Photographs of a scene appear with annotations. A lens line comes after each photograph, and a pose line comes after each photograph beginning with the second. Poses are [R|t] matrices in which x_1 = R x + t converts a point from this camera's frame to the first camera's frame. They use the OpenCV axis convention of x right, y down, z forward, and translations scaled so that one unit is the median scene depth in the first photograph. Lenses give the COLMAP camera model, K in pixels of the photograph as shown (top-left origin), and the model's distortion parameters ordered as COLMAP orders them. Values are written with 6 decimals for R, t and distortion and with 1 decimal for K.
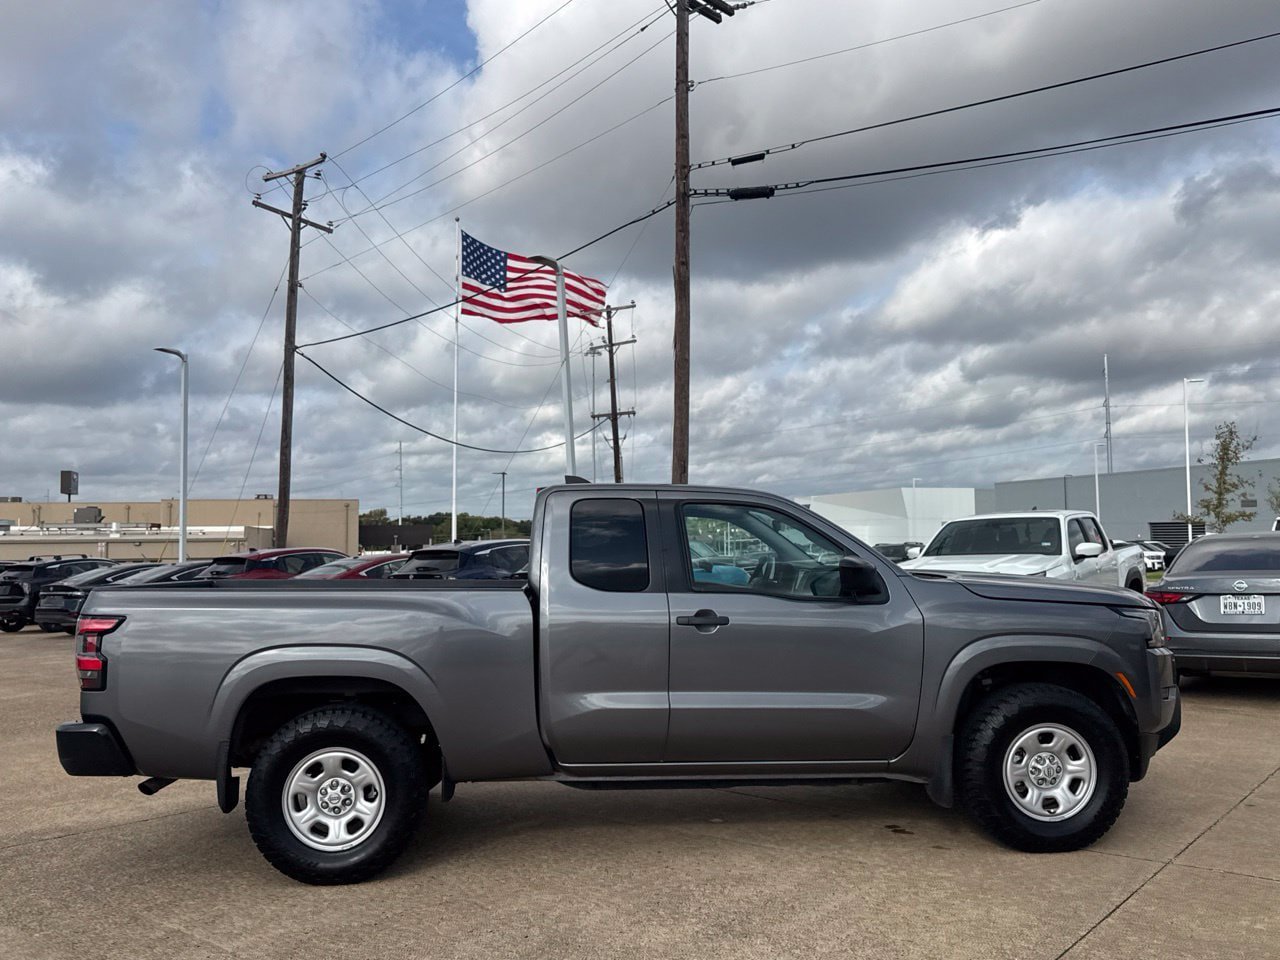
lens RADIAL K [[1048.4, 0, 637.6], [0, 1048.4, 486.1], [0, 0, 1]] dist [0.082212, -0.126594]
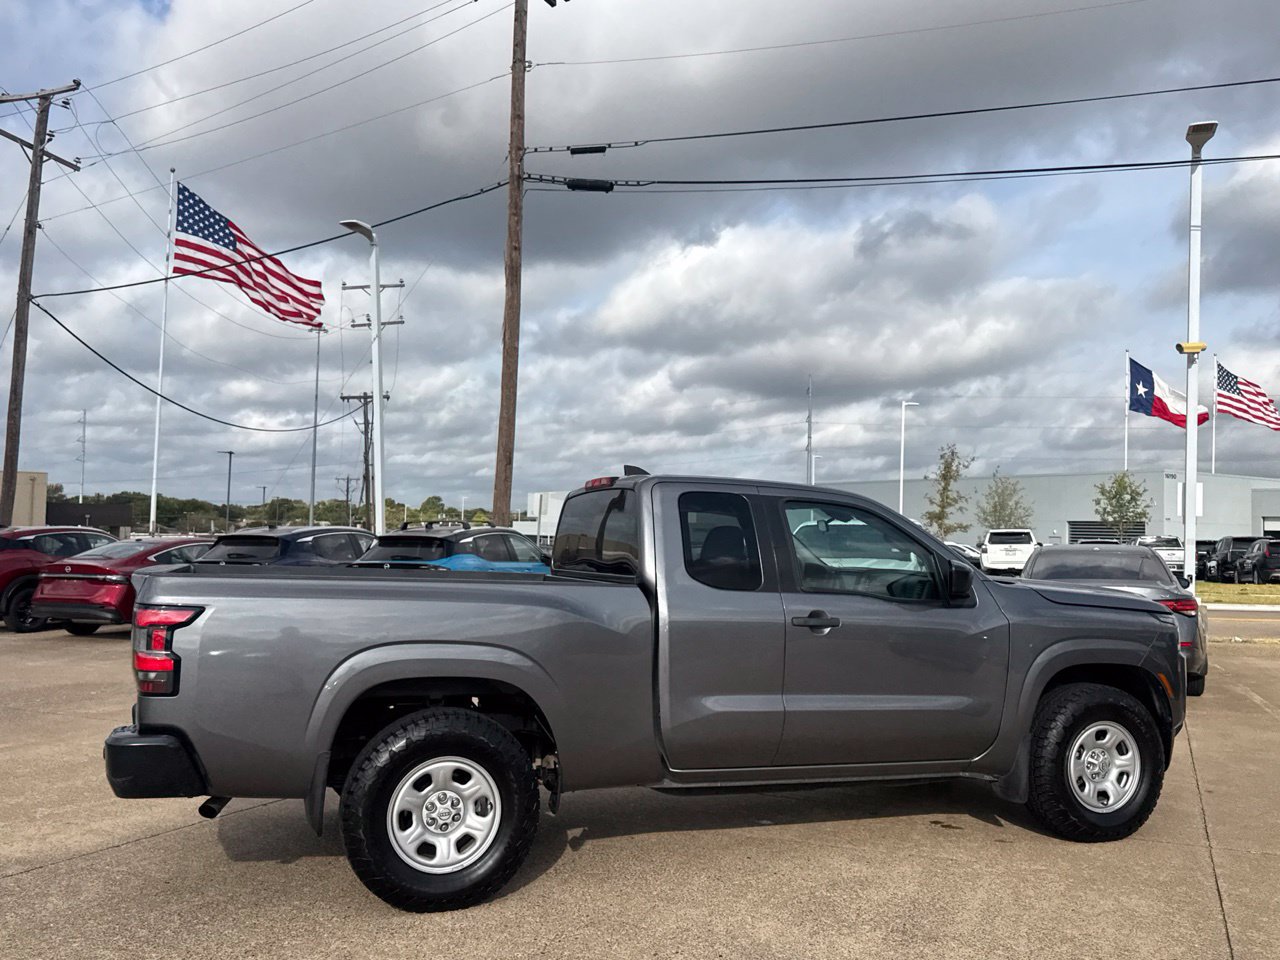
lens RADIAL K [[1048.4, 0, 630.0], [0, 1048.4, 499.6], [0, 0, 1]] dist [0.082212, -0.126594]
pose [[0.964099, 0.042970, 0.262042, -0.359993], [-0.047822, 0.998782, 0.012164, 0.010728], [-0.261200, -0.024259, 0.964980, 0.099113]]
